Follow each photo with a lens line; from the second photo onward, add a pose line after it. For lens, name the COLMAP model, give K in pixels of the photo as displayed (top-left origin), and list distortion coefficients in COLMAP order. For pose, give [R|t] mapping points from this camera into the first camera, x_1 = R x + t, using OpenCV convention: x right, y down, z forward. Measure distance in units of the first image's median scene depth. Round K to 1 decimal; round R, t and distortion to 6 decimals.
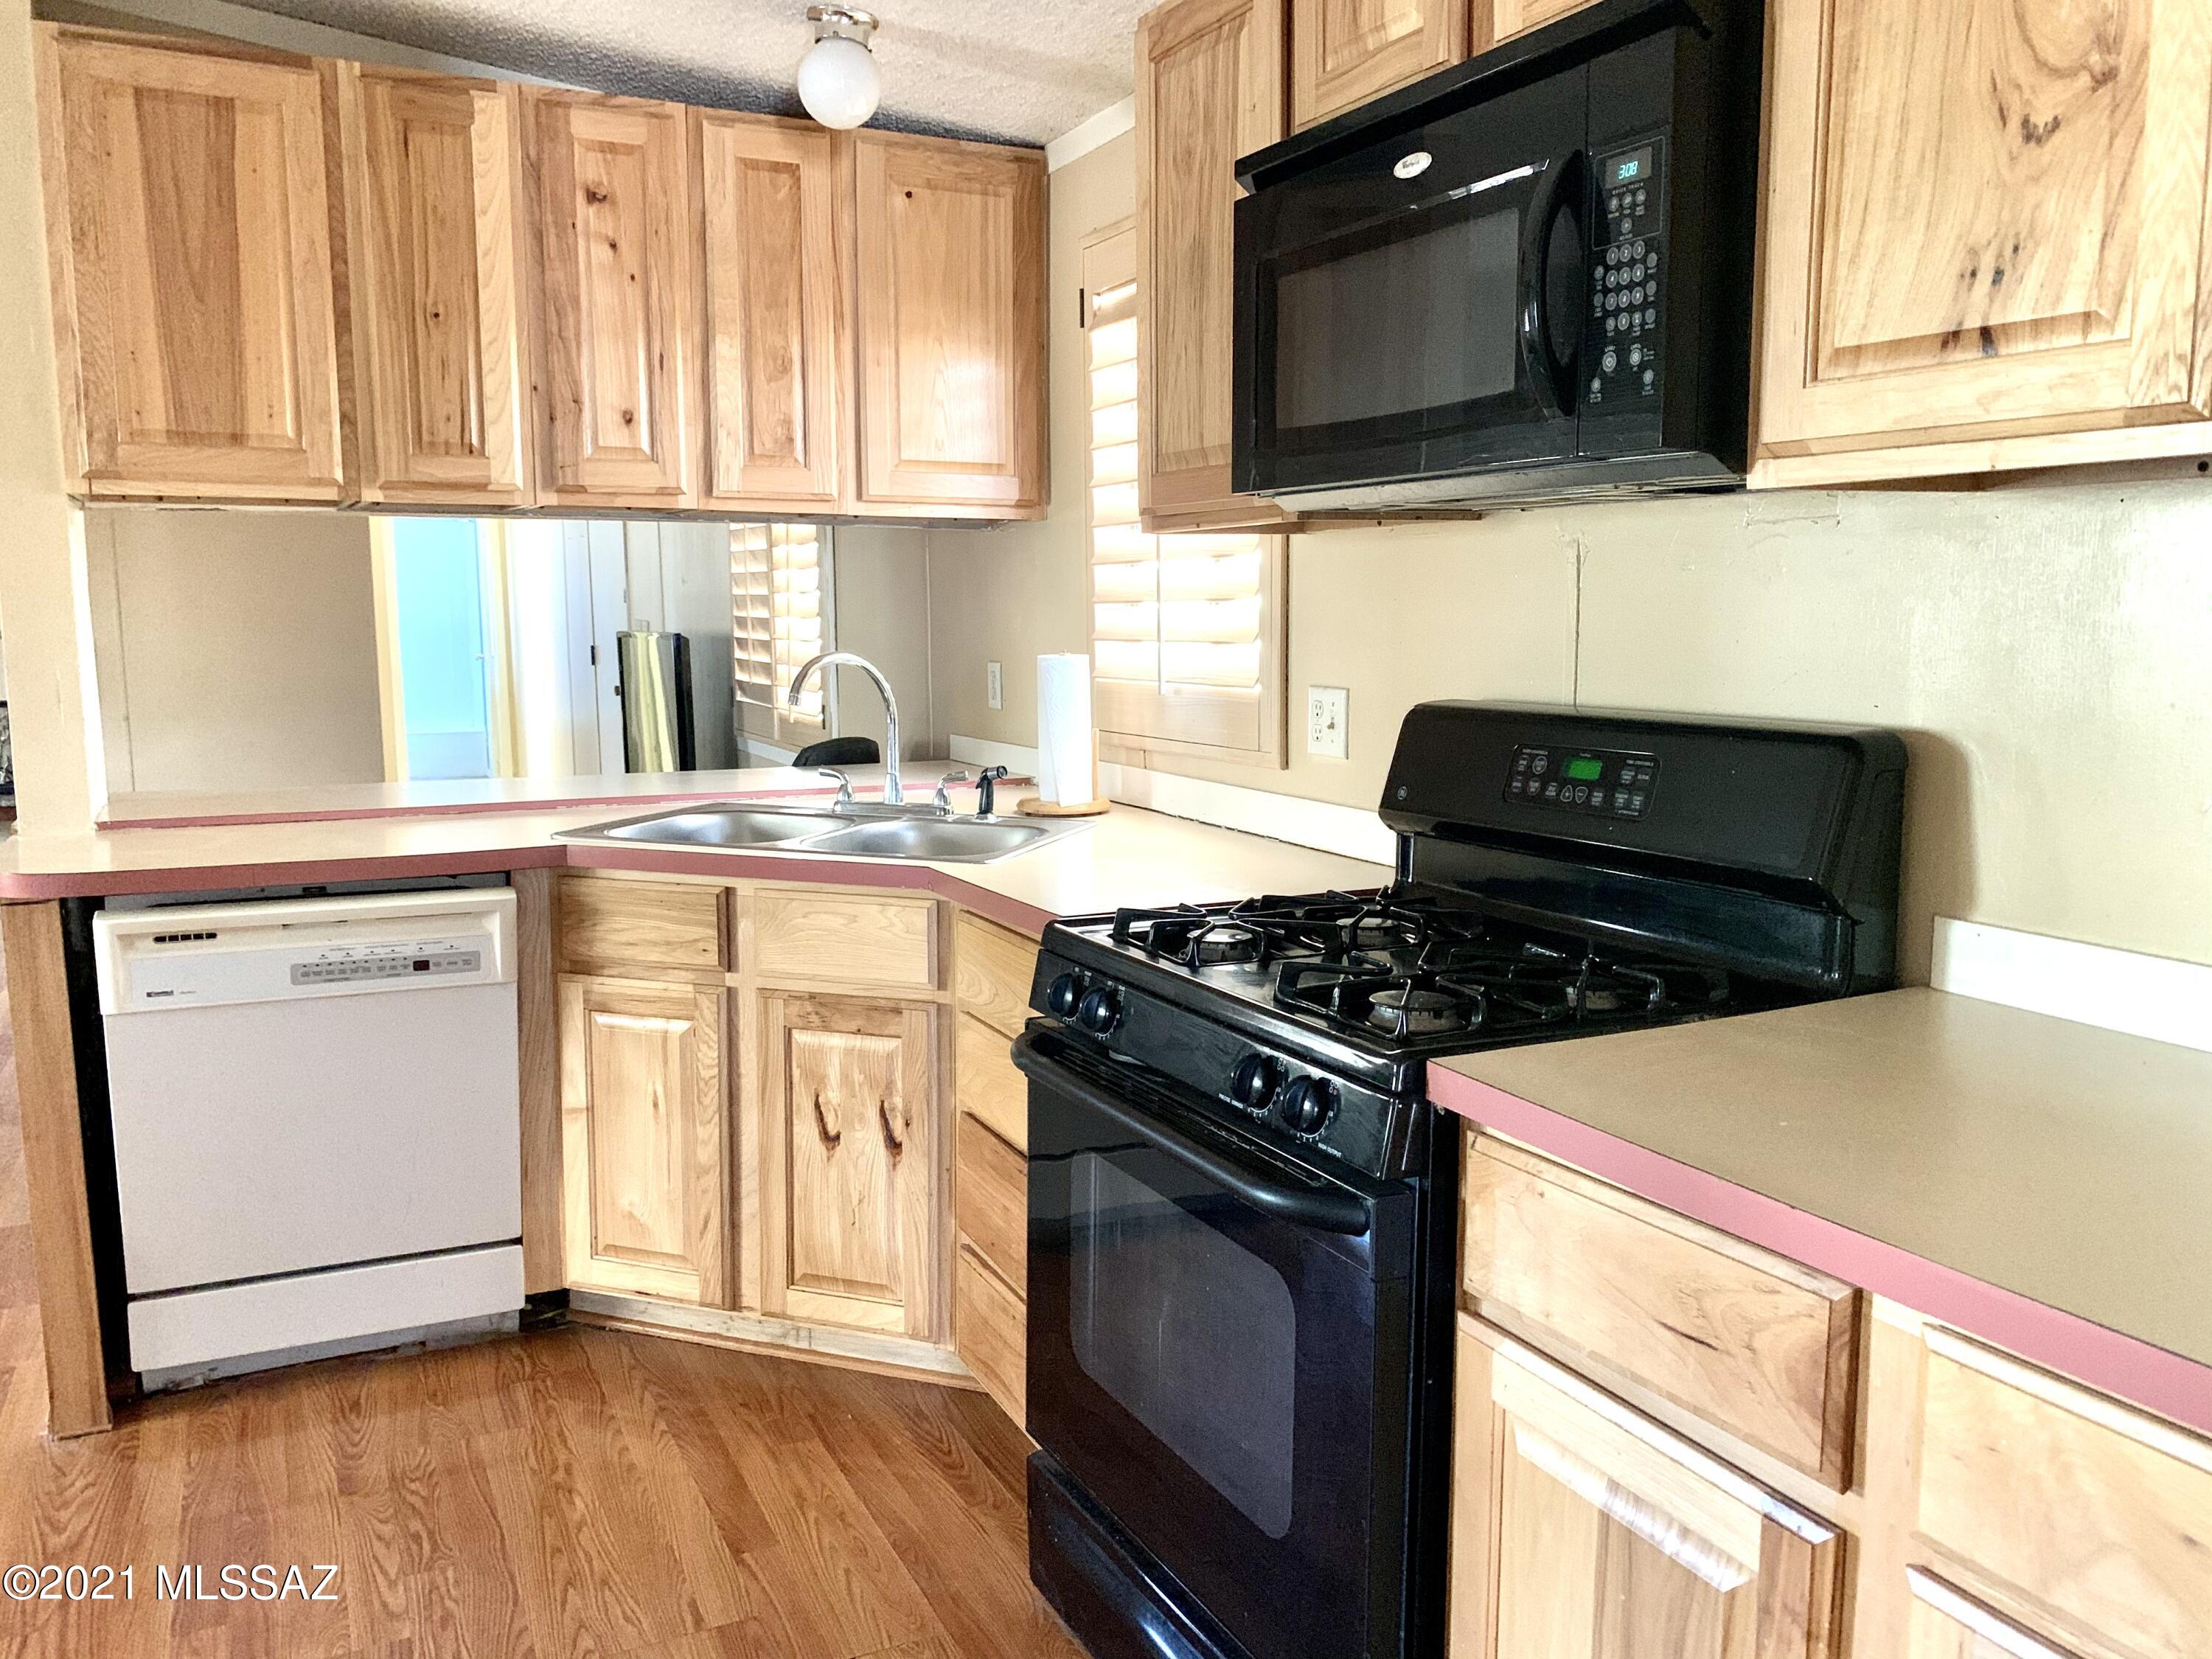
lens RADIAL K [[1716.7, 0, 1106.0], [0, 1716.7, 829.5], [0, 0, 1]] dist [0.010679, 0.007416]
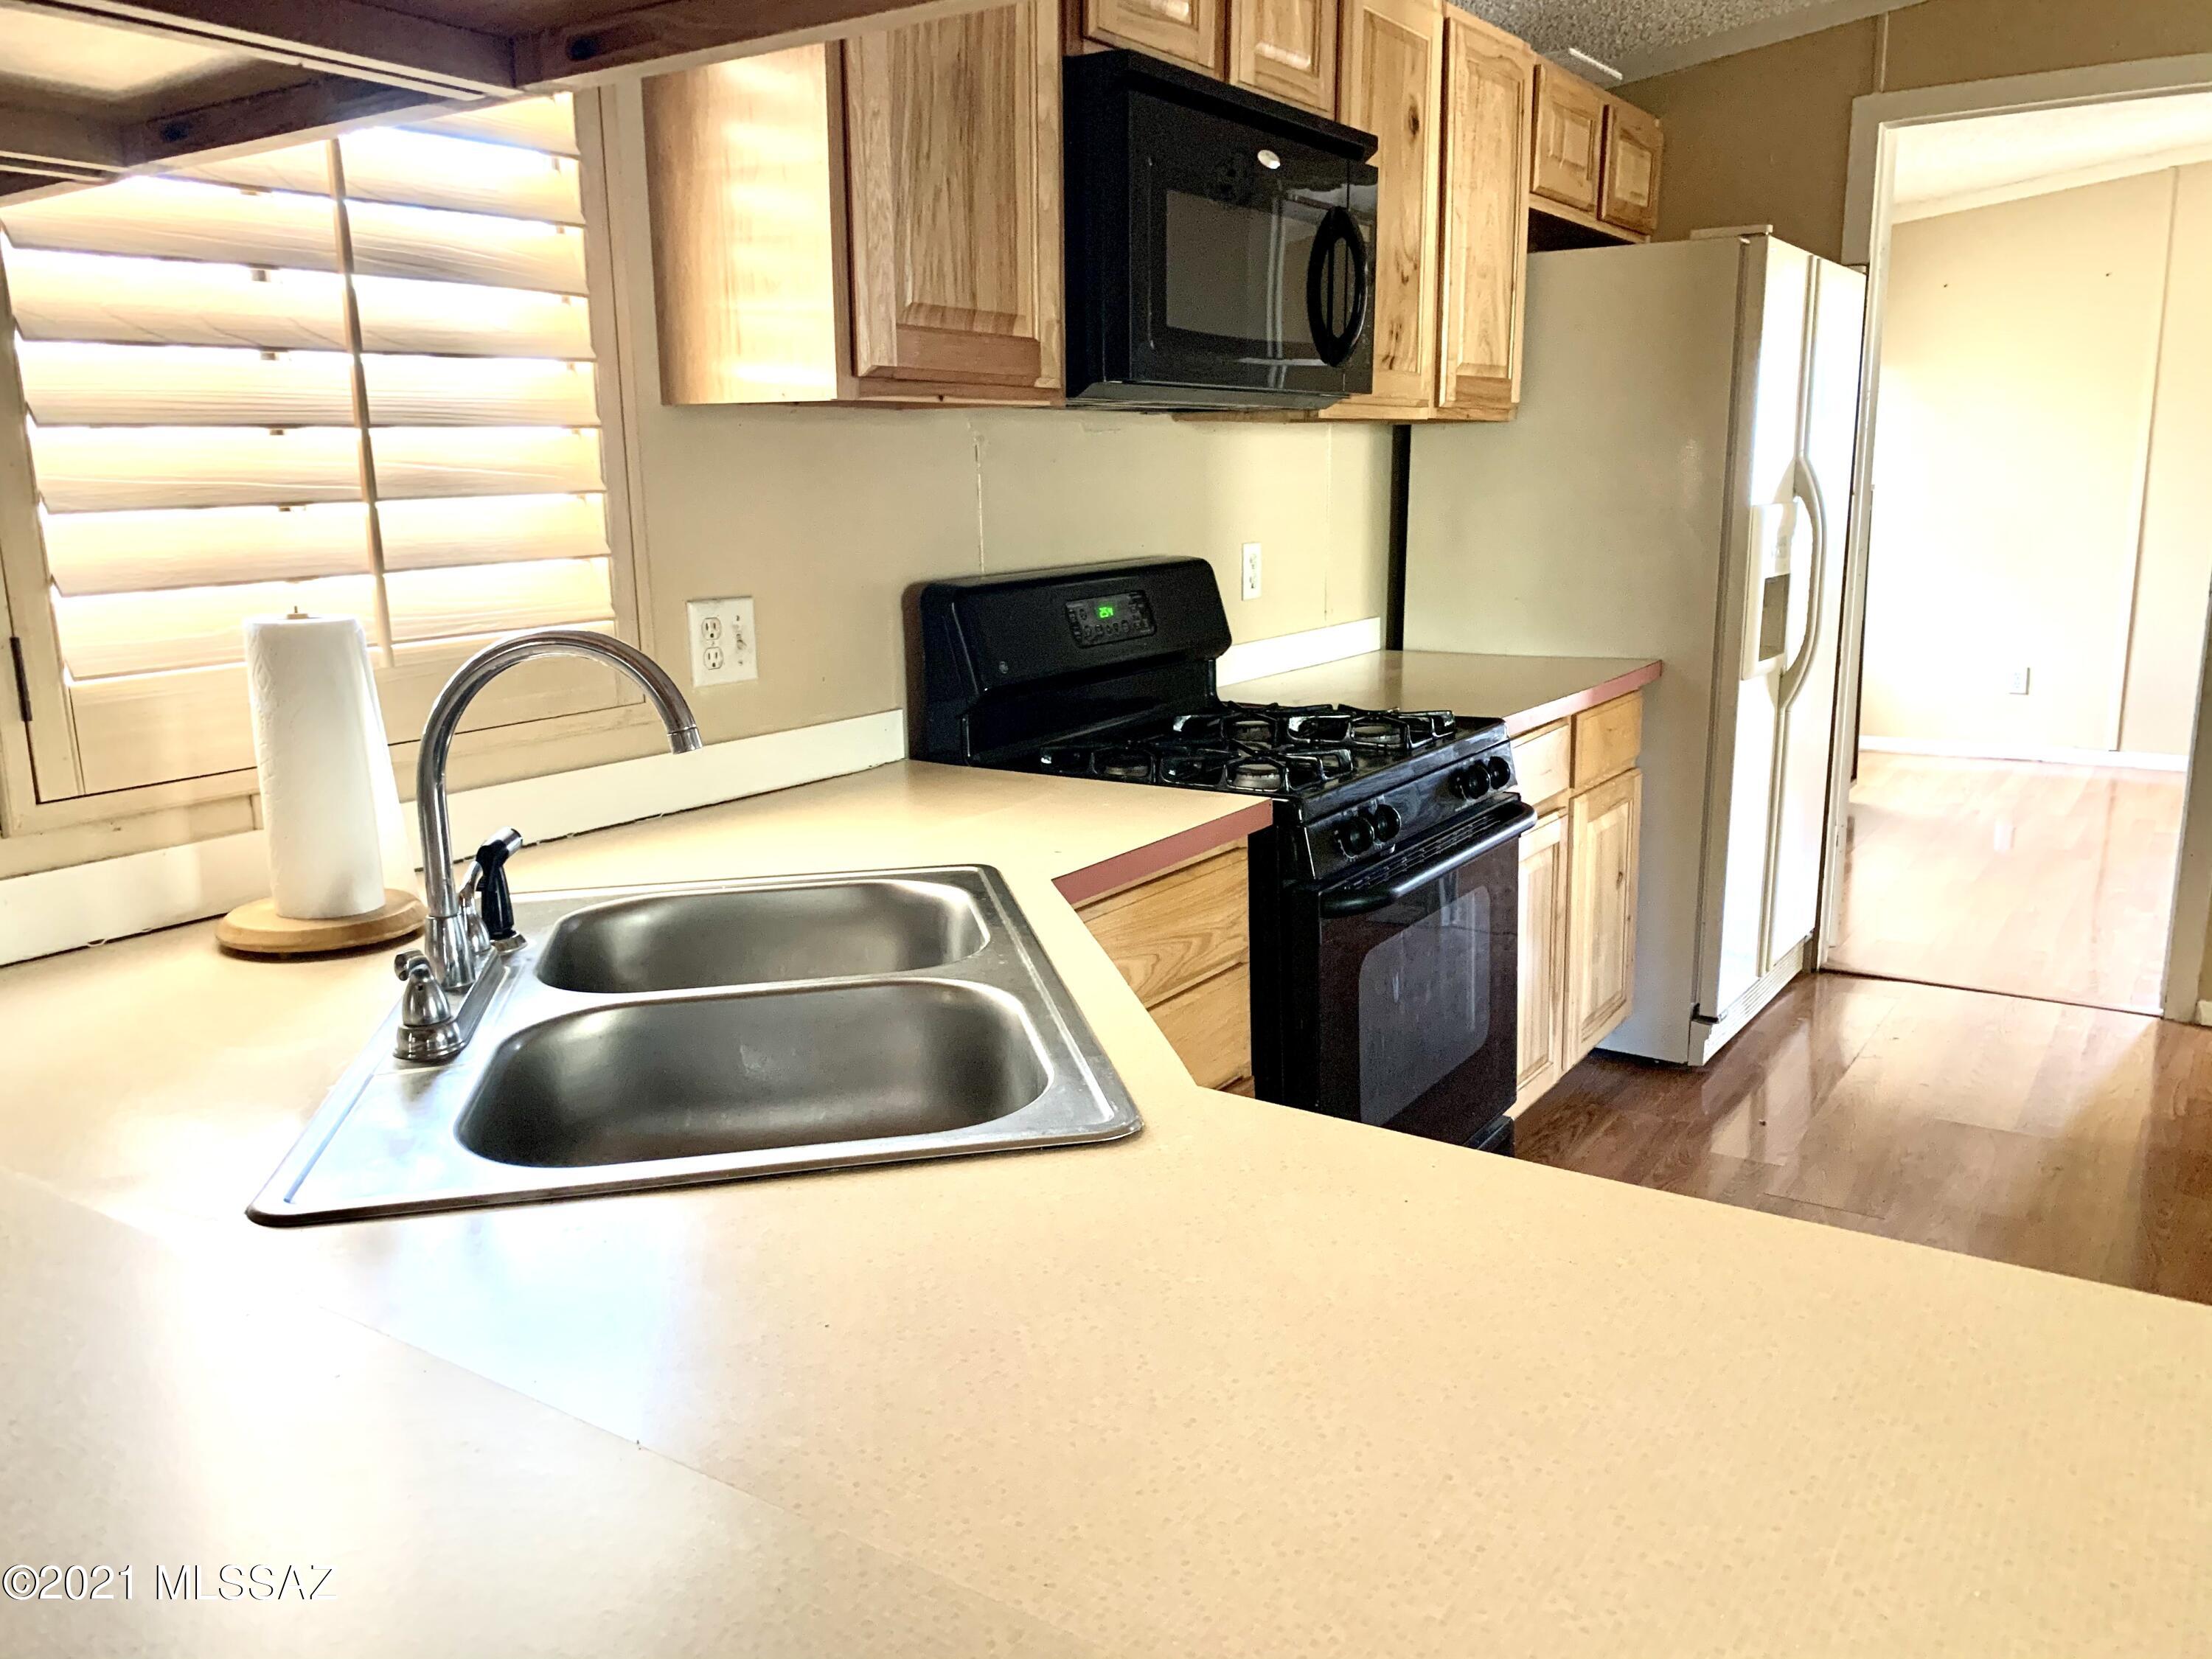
lens RADIAL K [[1716.7, 0, 1106.0], [0, 1716.7, 829.5], [0, 0, 1]] dist [0.010679, 0.007416]
pose [[-0.503459, -0.173334, 0.846454, -0.764172], [0.135115, 0.951823, 0.275276, -0.202532], [-0.853389, 0.252958, -0.455784, 1.408021]]
